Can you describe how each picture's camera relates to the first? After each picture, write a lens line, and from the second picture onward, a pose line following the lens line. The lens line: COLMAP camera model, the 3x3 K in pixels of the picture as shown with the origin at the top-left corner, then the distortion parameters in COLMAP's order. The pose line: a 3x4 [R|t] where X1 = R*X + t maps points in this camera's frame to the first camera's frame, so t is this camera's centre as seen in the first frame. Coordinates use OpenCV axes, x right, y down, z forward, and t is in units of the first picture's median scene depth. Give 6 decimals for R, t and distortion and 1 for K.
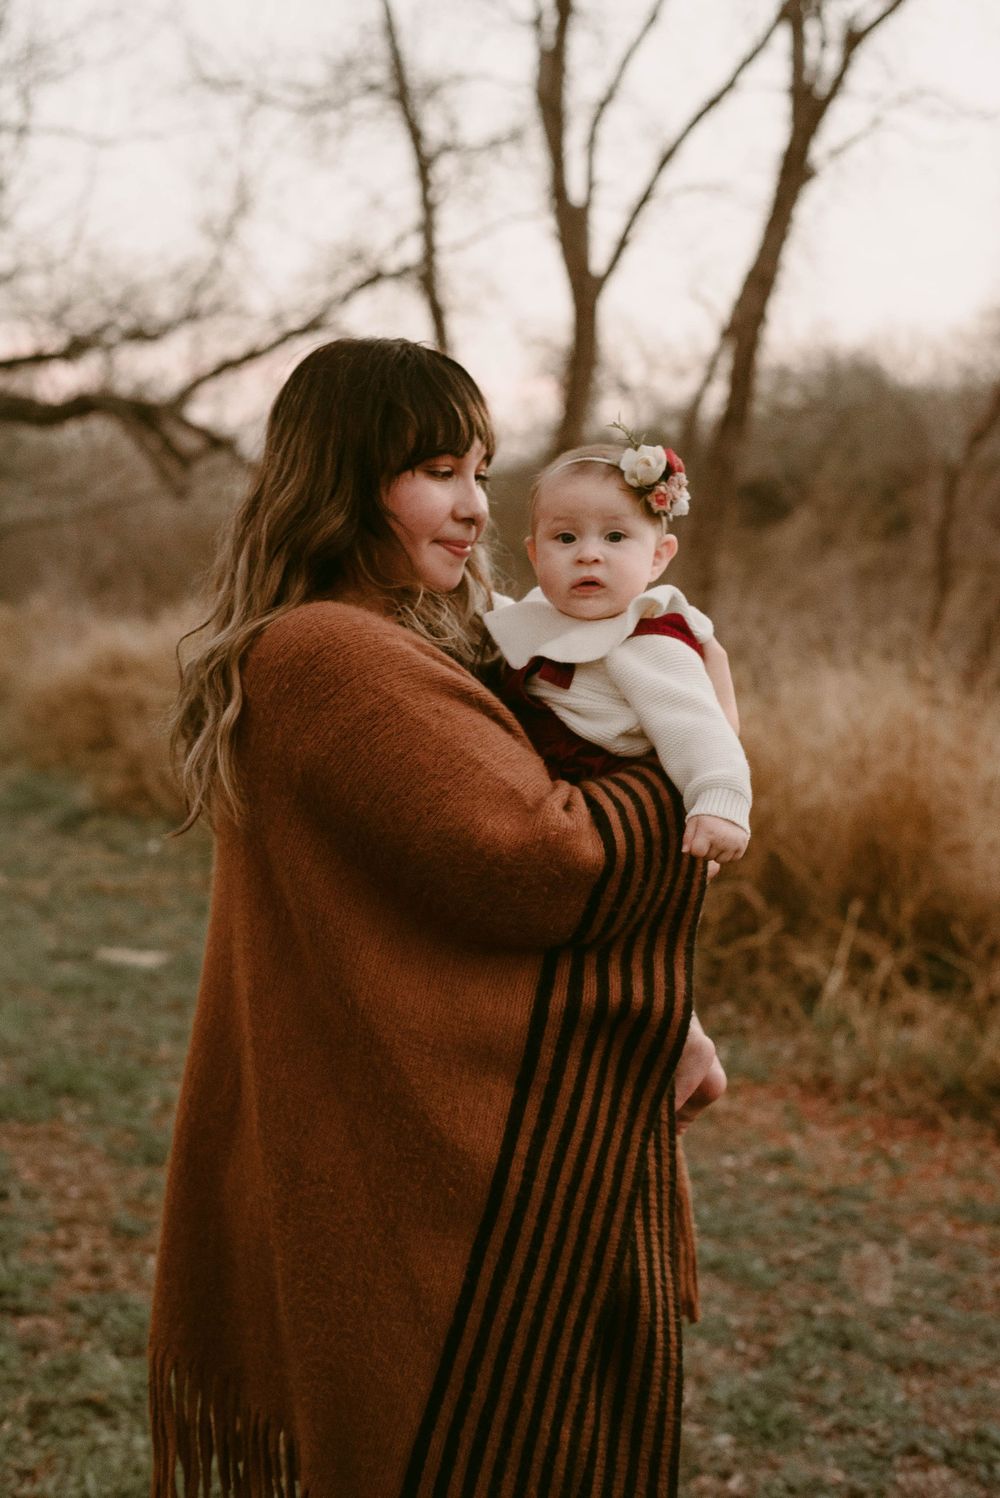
lens RADIAL K [[2185.7, 0, 502.0], [0, 2185.7, 752.7], [0, 0, 1]] dist [-0.008574, 0.059114]
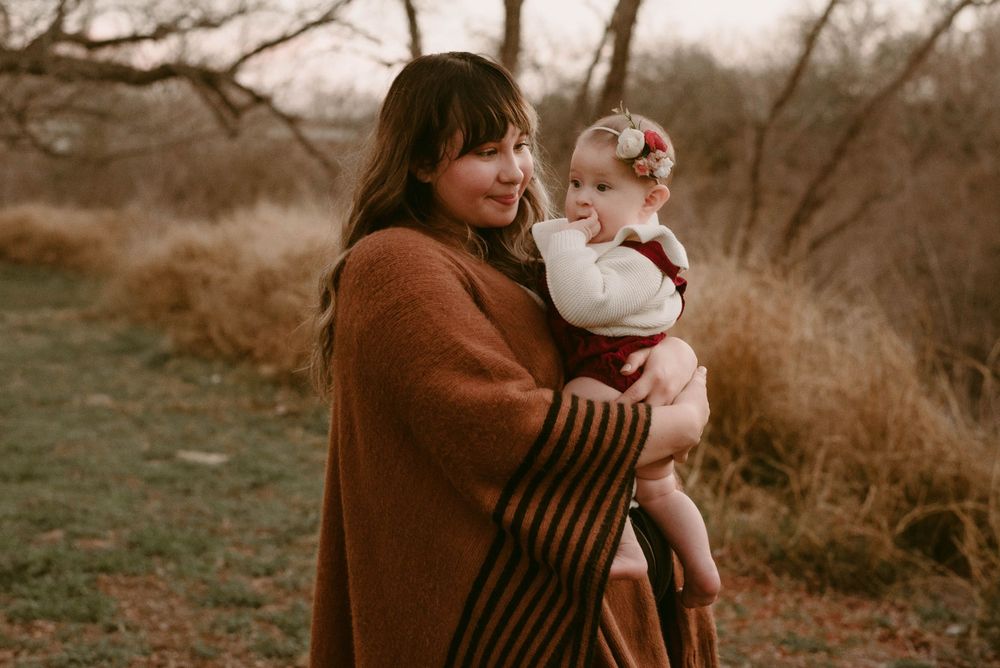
lens RADIAL K [[1490.3, 0, 495.3], [0, 1490.3, 334.0], [0, 0, 1]] dist [-0.000632, 0.029699]
pose [[0.999480, 0.010817, 0.030383, -0.008408], [-0.011208, 0.999856, 0.012752, -0.001949], [-0.030241, -0.013086, 0.999457, 0.020855]]
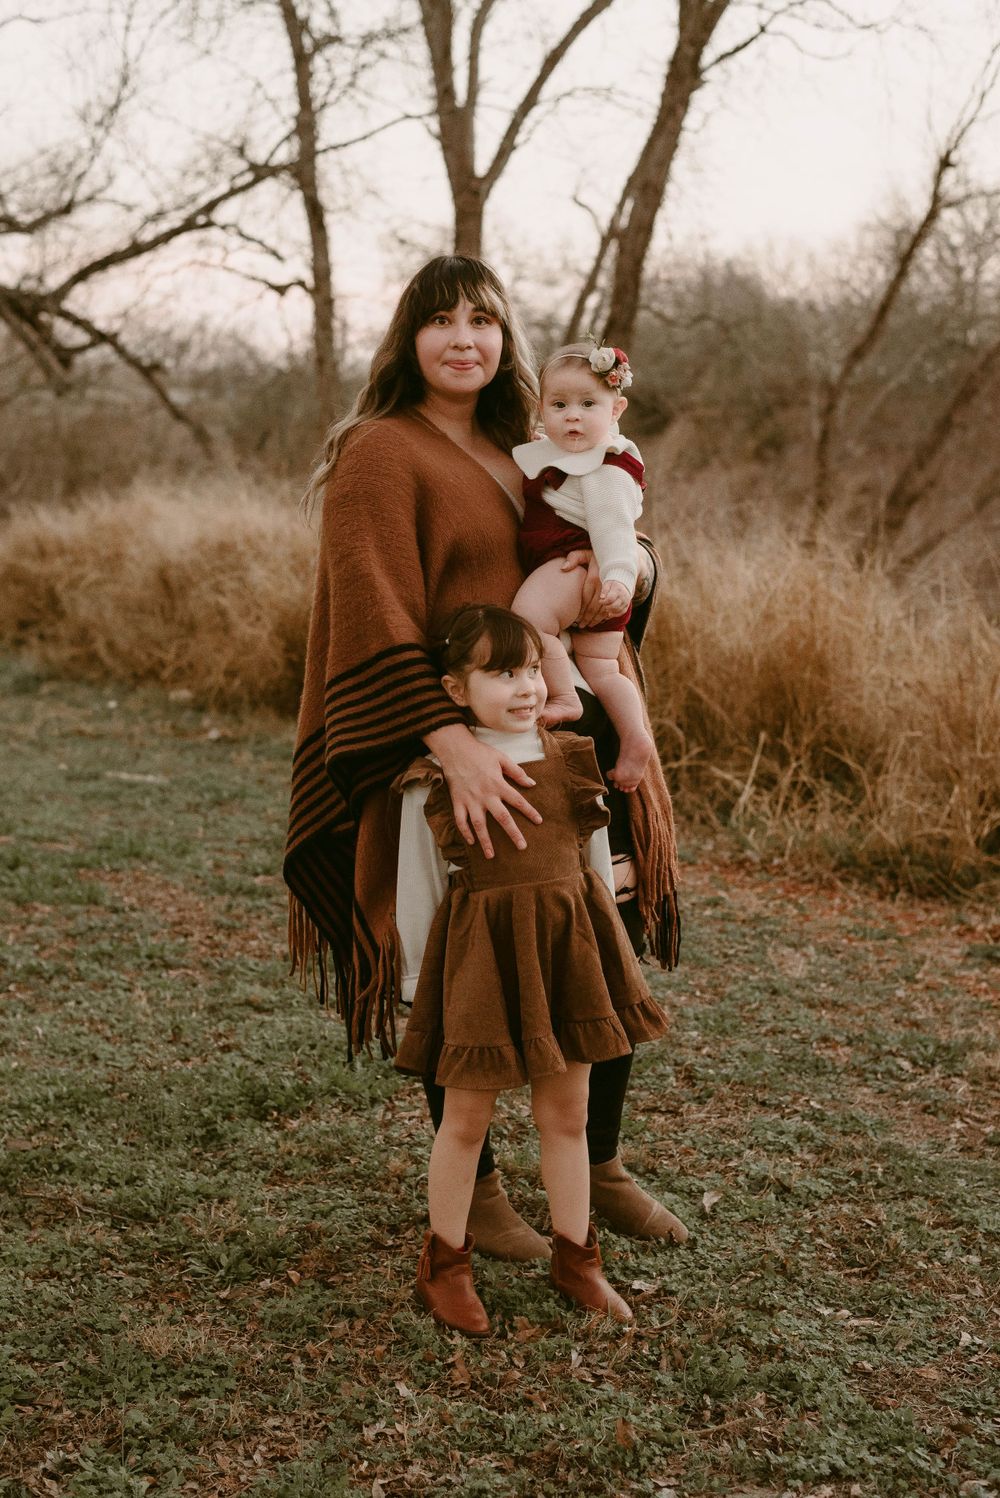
lens RADIAL K [[2292.9, 0, 541.3], [0, 2292.9, 795.2], [0, 0, 1]] dist [-0.004657, 0.040088]
pose [[0.996558, 0.009934, 0.082301, -0.060059], [-0.014023, 0.998688, 0.049251, 0.042558], [-0.081704, -0.050235, 0.995390, -0.231320]]
